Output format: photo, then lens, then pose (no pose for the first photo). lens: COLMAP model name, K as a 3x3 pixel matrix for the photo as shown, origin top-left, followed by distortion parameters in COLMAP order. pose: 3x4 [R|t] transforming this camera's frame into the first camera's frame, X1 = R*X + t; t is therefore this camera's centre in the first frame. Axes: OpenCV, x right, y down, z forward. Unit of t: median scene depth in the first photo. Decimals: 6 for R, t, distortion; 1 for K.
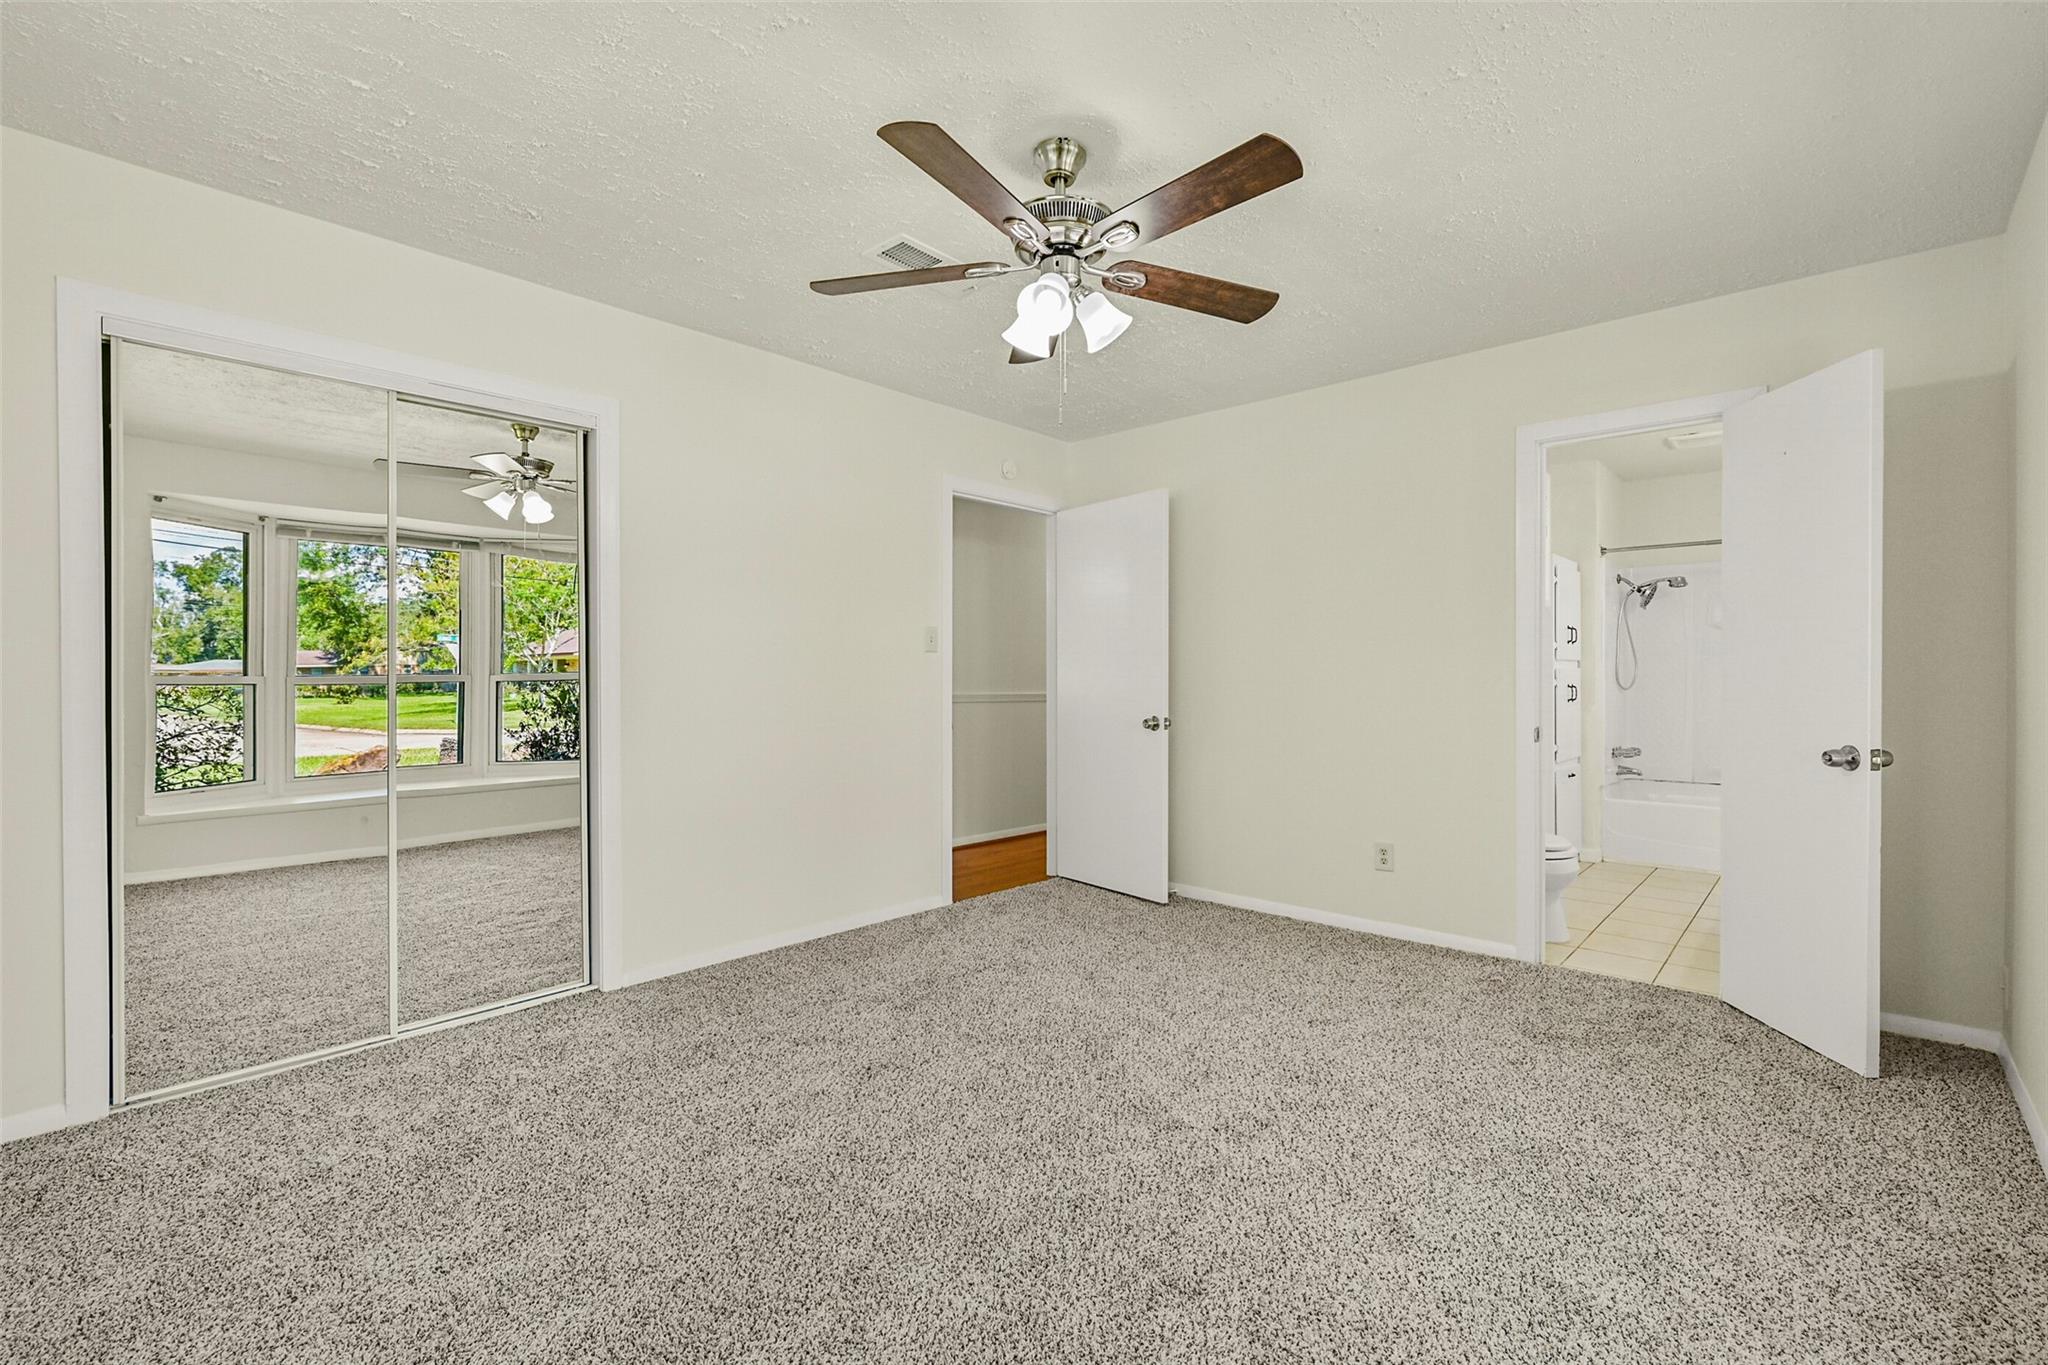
lens RADIAL K [[906.1, 0, 1029.9], [0, 906.1, 677.6], [0, 0, 1]] dist [0.010534, 0.000642]
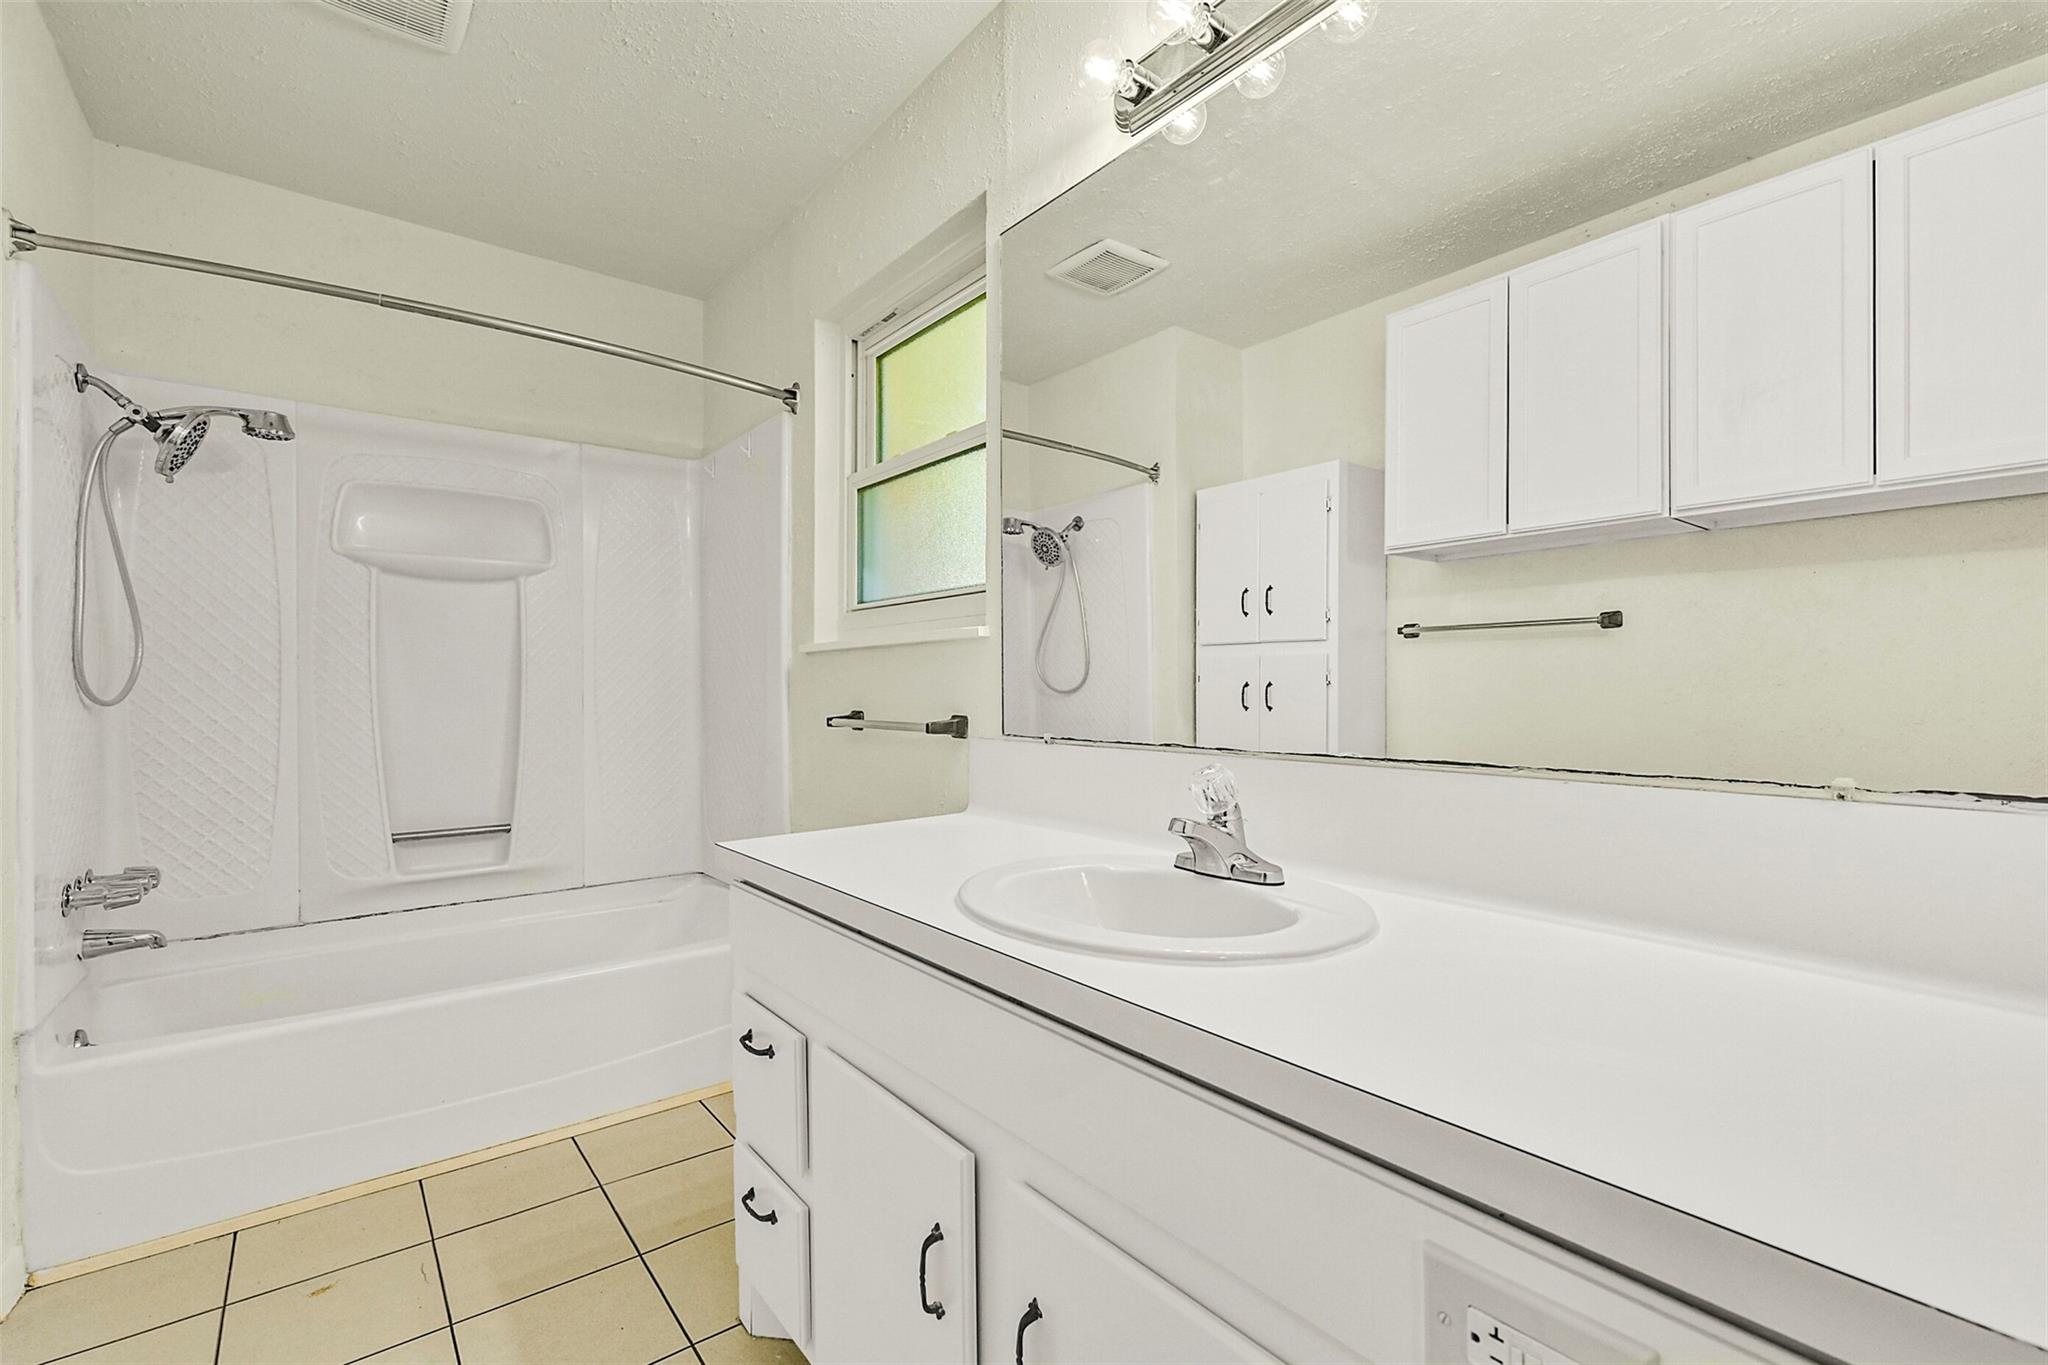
lens RADIAL K [[906.1, 0, 1029.9], [0, 906.1, 677.6], [0, 0, 1]] dist [0.010534, 0.000642]
pose [[0.171815, 0.000804, 0.985129, 0.376273], [0.007010, 0.999973, -0.002038, 0.005939], [-0.985104, 0.007256, 0.171805, 0.602521]]
